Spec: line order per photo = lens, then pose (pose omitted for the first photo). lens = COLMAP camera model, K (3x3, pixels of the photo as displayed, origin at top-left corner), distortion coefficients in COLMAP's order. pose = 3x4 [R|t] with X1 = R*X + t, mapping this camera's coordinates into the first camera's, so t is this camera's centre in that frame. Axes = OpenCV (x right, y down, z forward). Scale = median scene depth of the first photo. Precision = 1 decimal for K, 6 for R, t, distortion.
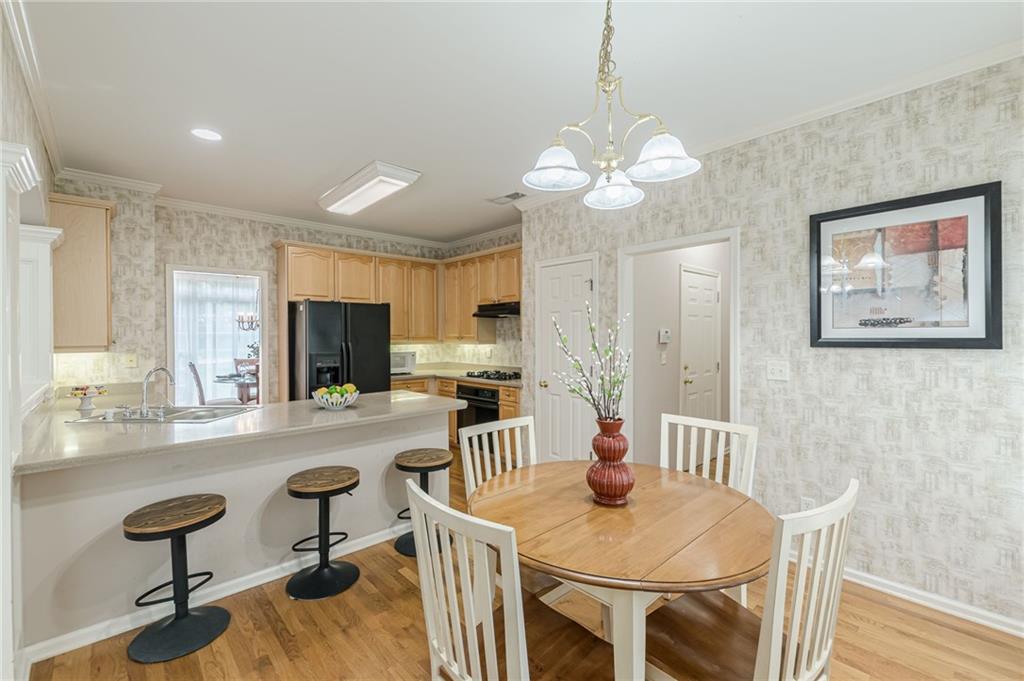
lens RADIAL K [[442.8, 0, 508.2], [0, 442.8, 334.5], [0, 0, 1]] dist [0.002420, -0.000535]
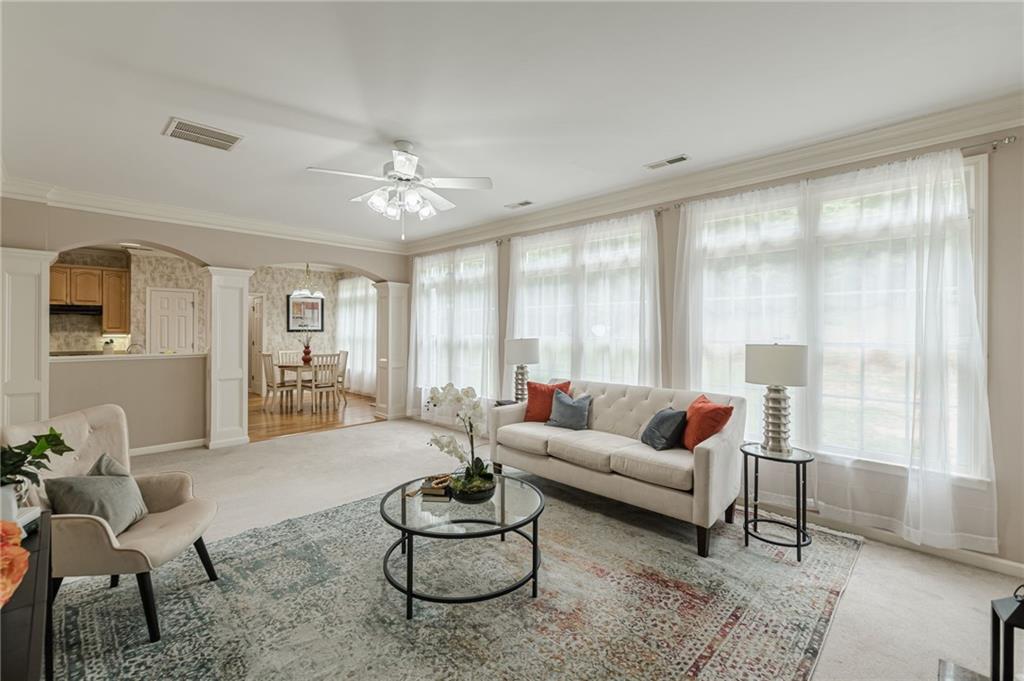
lens RADIAL K [[442.8, 0, 508.2], [0, 442.8, 334.5], [0, 0, 1]] dist [0.002420, -0.000535]
pose [[-0.052644, -0.008390, 0.998578, -2.653638], [-0.002860, 0.999962, 0.008251, 0.011893], [-0.998609, -0.002421, -0.052666, -0.516388]]
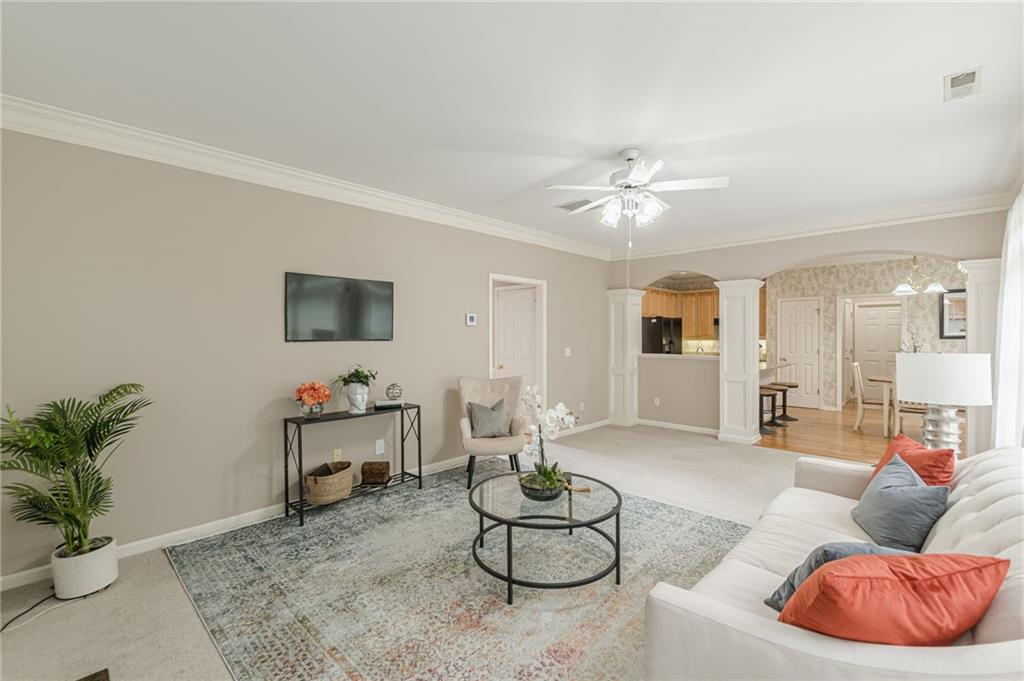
lens RADIAL K [[442.8, 0, 508.2], [0, 442.8, 334.5], [0, 0, 1]] dist [0.002420, -0.000535]
pose [[0.998150, 0.001681, 0.060776, -1.915052], [-0.001507, 0.999995, -0.002921, 0.011492], [-0.060781, 0.002824, 0.998147, -1.399942]]
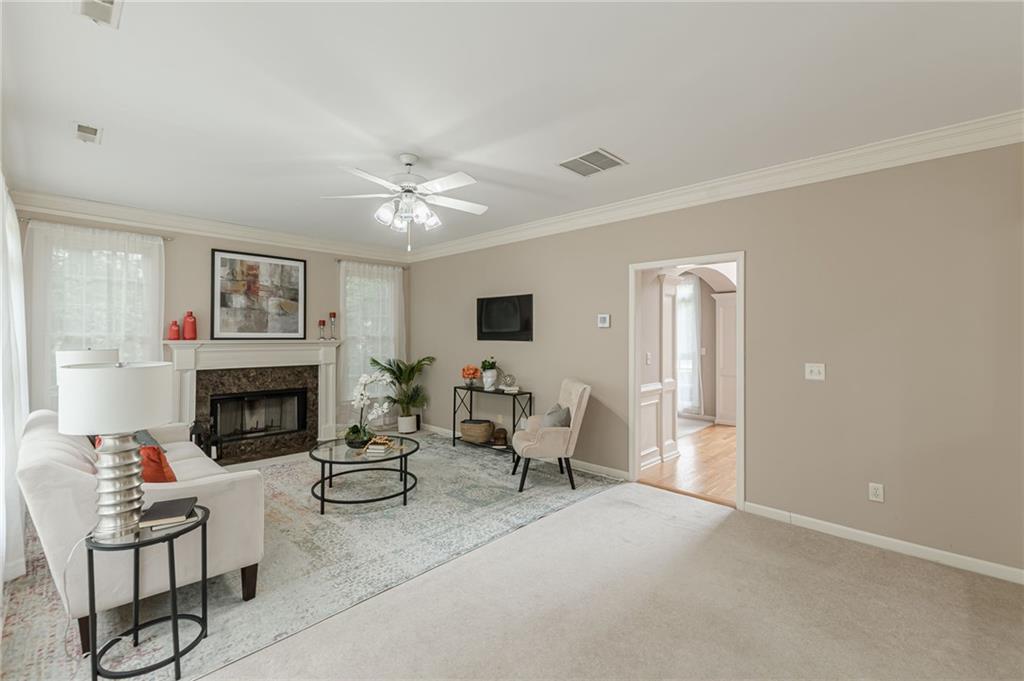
lens RADIAL K [[442.8, 0, 508.2], [0, 442.8, 334.5], [0, 0, 1]] dist [0.002420, -0.000535]
pose [[0.061515, 0.006007, -0.998088, -0.417852], [-0.003444, 0.999977, 0.005806, -0.009060], [0.998100, 0.003080, 0.061535, -0.129639]]
